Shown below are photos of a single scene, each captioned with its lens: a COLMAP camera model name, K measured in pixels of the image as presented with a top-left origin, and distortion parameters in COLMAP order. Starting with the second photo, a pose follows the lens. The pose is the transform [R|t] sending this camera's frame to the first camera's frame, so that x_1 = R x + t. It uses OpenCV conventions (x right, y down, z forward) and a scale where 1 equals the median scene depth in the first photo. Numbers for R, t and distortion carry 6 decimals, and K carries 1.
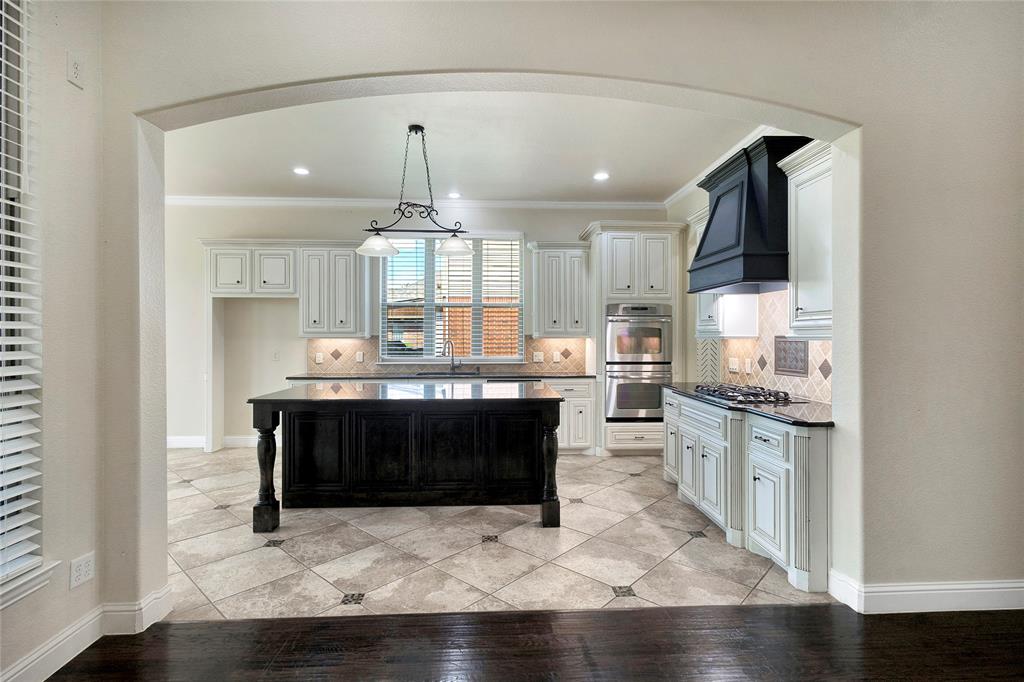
lens RADIAL K [[484.5, 0, 514.5], [0, 484.5, 339.8], [0, 0, 1]] dist [0.001795, -0.000084]
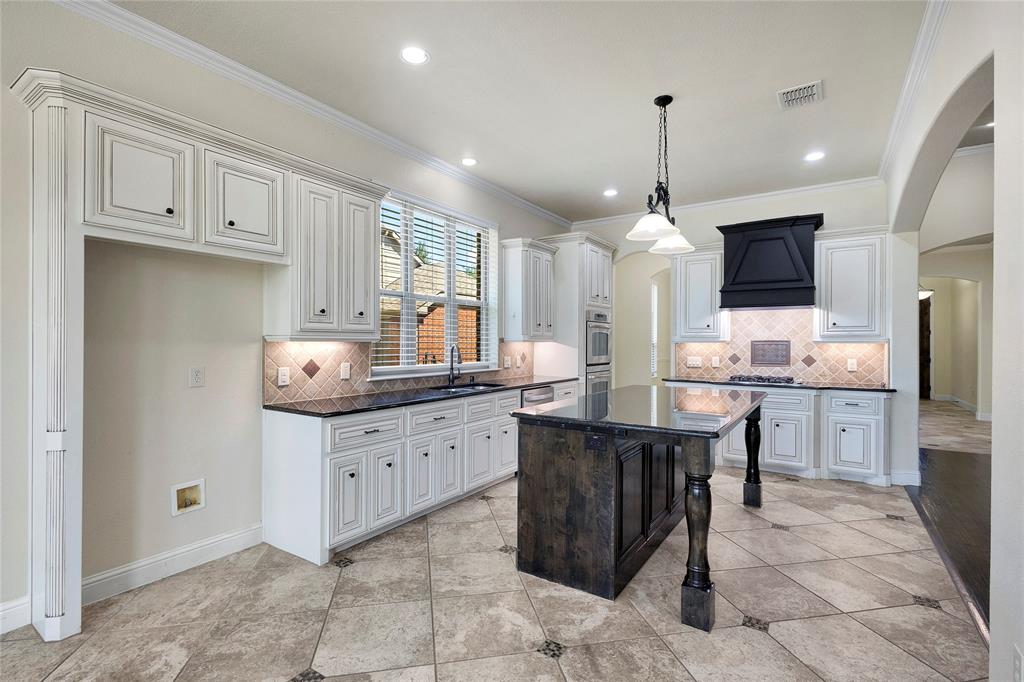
lens RADIAL K [[472.7, 0, 511.0], [0, 472.7, 342.5], [0, 0, 1]] dist [0.003432, -0.000918]
pose [[0.596218, 0.002580, 0.802819, -0.921040], [0.002301, 0.999985, -0.004922, 0.003037], [-0.802820, 0.004782, 0.596203, 0.626253]]
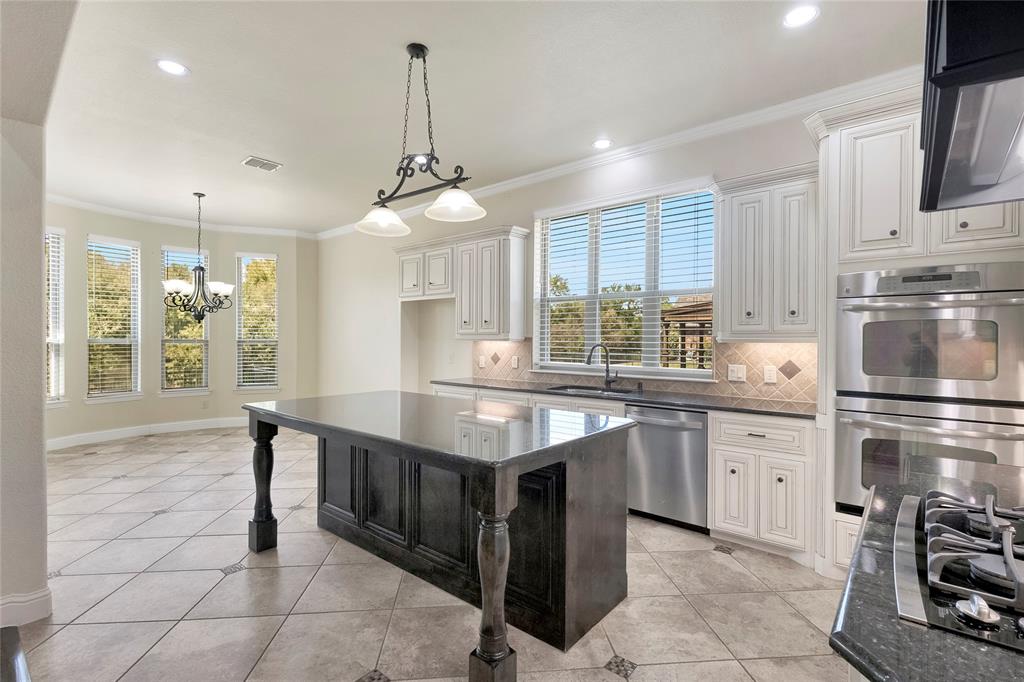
lens RADIAL K [[472.7, 0, 511.0], [0, 472.7, 342.5], [0, 0, 1]] dist [0.003432, -0.000918]
pose [[0.733937, 0.008062, -0.679170, 0.336016], [-0.008952, 0.999958, 0.002196, -0.002316], [0.679158, 0.004468, 0.733978, 0.505990]]
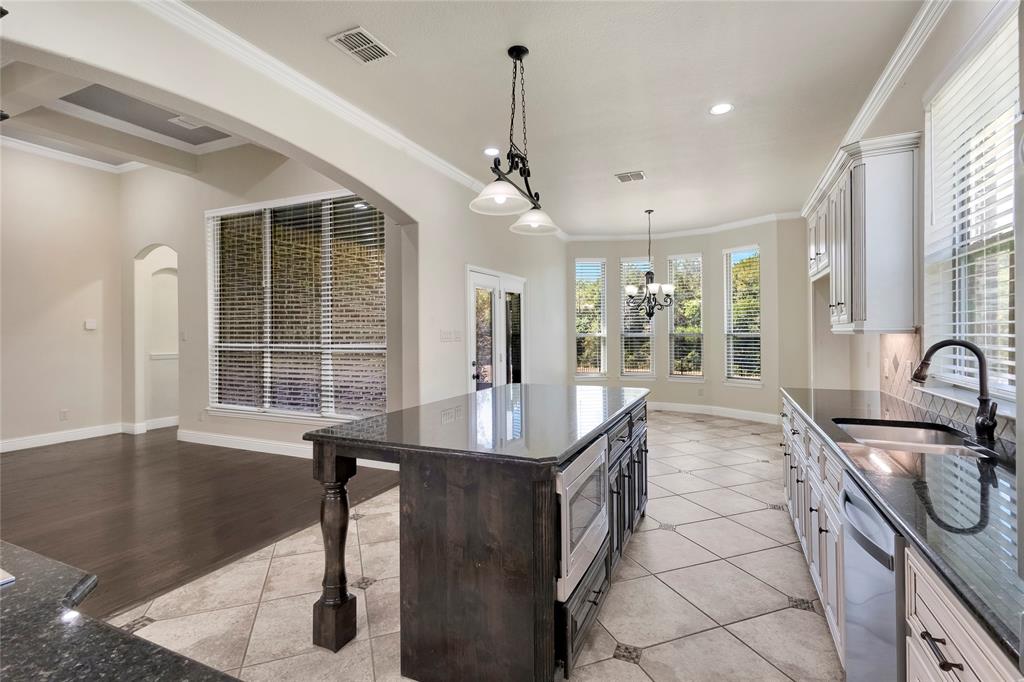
lens RADIAL K [[472.4, 0, 511.4], [0, 472.4, 333.8], [0, 0, 1]] dist [0.001778, 0.000180]
pose [[-0.458197, 0.004251, -0.888840, 0.393071], [-0.000558, 0.999987, 0.005070, -0.006731], [0.888850, 0.002820, -0.458189, 1.161657]]
